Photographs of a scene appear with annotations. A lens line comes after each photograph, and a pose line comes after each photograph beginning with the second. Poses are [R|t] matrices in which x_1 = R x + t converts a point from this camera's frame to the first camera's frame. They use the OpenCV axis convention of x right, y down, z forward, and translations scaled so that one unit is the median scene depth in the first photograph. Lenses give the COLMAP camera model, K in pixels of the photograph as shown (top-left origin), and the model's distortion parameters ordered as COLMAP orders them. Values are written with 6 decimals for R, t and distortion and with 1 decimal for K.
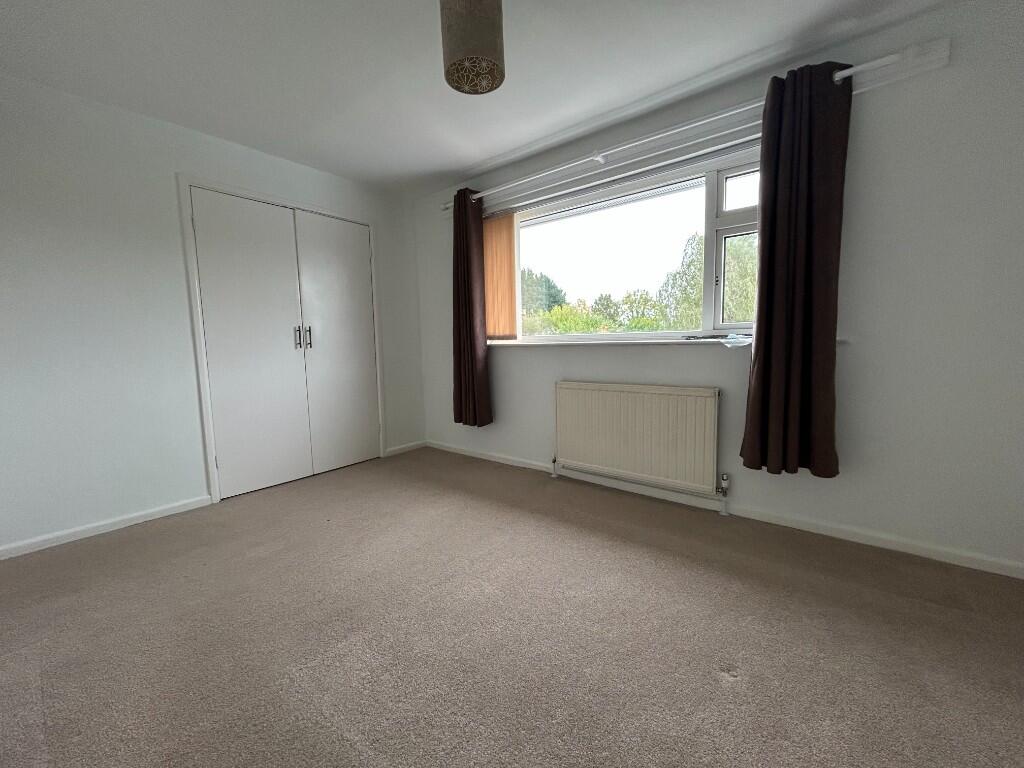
lens RADIAL K [[396.3, 0, 514.1], [0, 396.3, 376.5], [0, 0, 1]] dist [-0.001975, -0.000144]
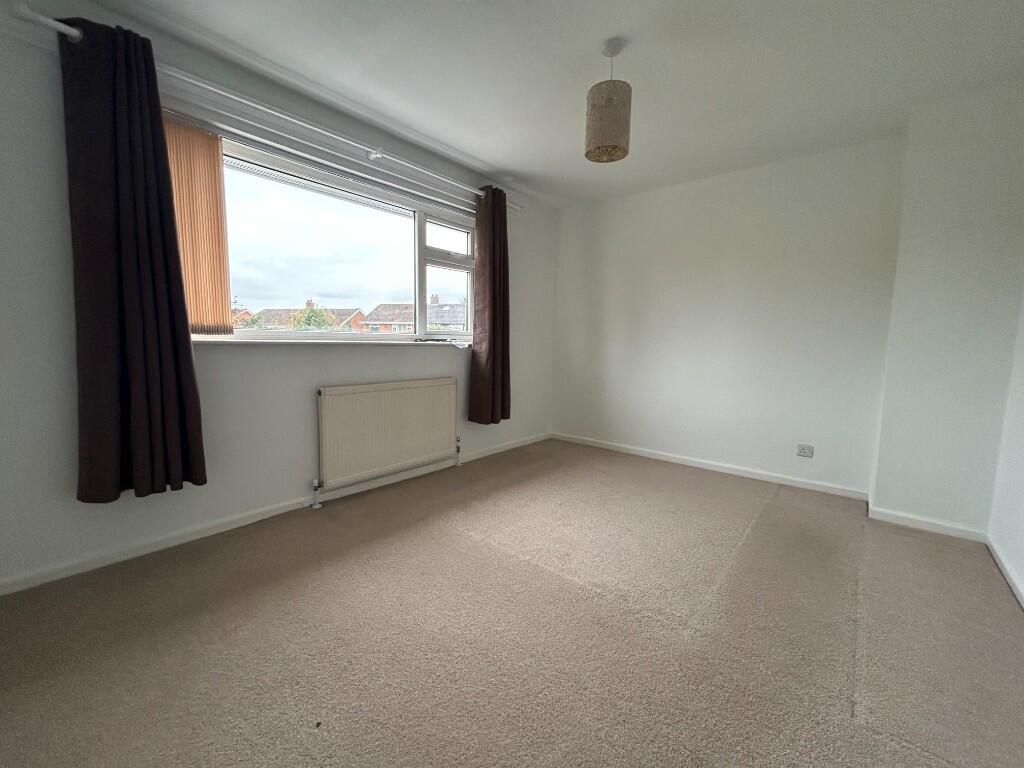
lens RADIAL K [[414.1, 0, 510.4], [0, 414.1, 383.1], [0, 0, 1]] dist [-0.000415, 0.000198]
pose [[0.049817, -0.076357, 0.995835, -0.751333], [0.071777, 0.994769, 0.072684, -0.033956], [-0.996176, 0.067858, 0.055037, 0.583285]]
